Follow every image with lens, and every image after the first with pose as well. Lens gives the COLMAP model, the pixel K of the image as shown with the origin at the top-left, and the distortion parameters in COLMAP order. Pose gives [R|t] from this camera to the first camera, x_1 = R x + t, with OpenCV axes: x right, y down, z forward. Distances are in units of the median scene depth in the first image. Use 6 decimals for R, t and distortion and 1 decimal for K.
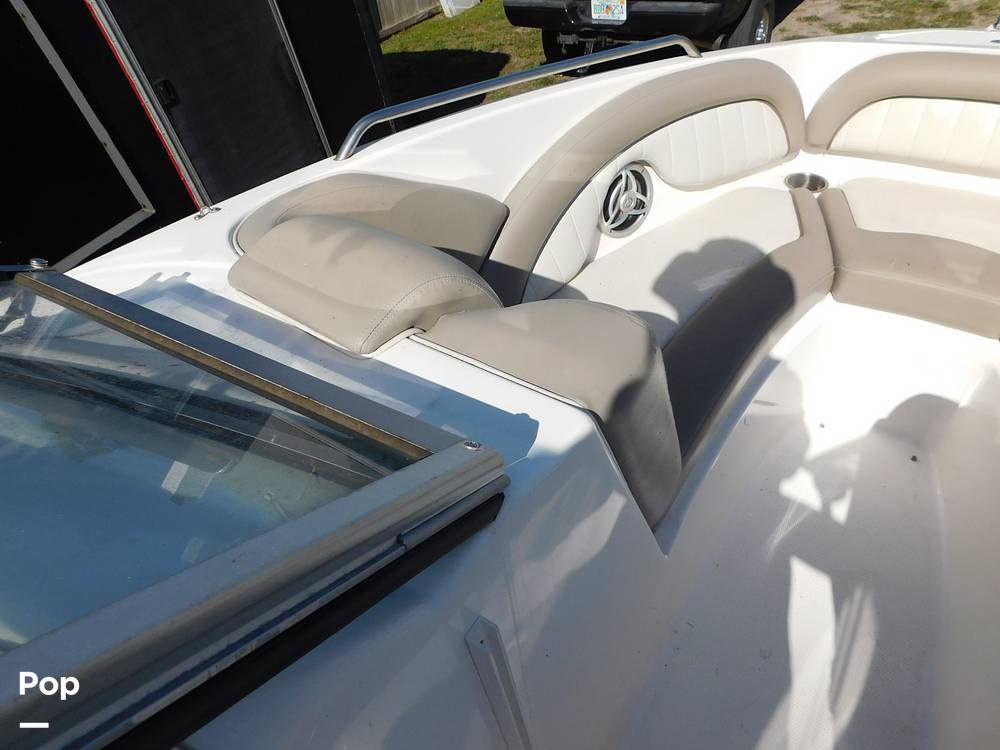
lens RADIAL K [[659.8, 0, 502.1], [0, 659.8, 373.5], [0, 0, 1]] dist [-0.075975, 0.059413]
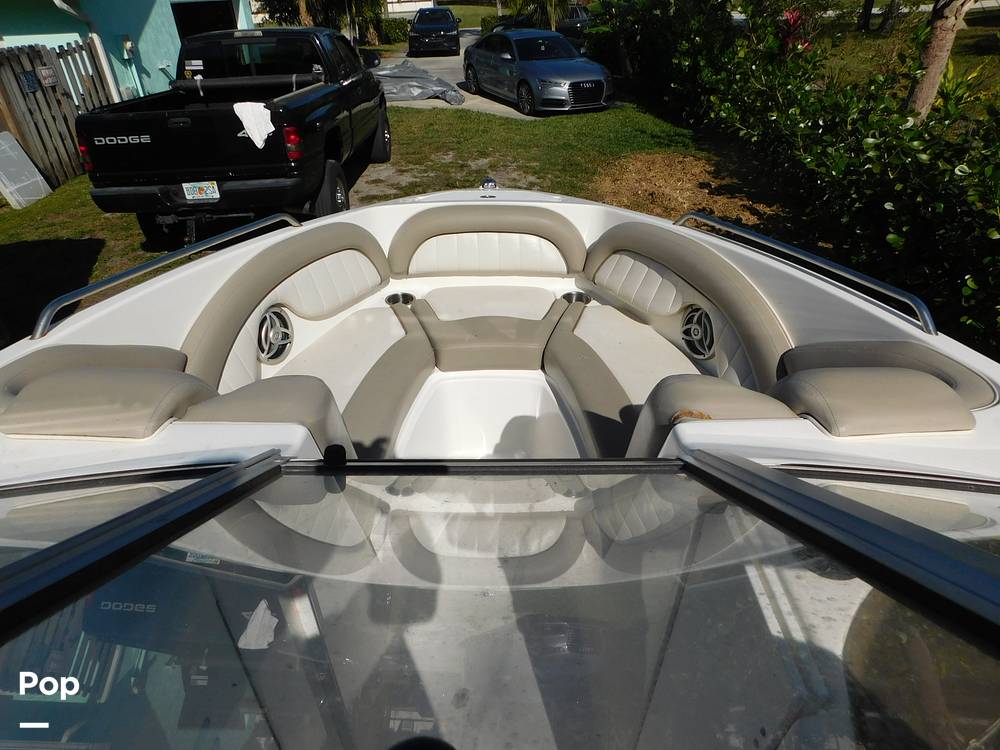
lens RADIAL K [[659.8, 0, 502.1], [0, 659.8, 373.5], [0, 0, 1]] dist [-0.075975, 0.059413]
pose [[0.836500, -0.213621, 0.504613, -0.099675], [0.318373, 0.938972, -0.130267, 0.116594], [-0.445990, 0.269623, 0.853461, -0.276508]]
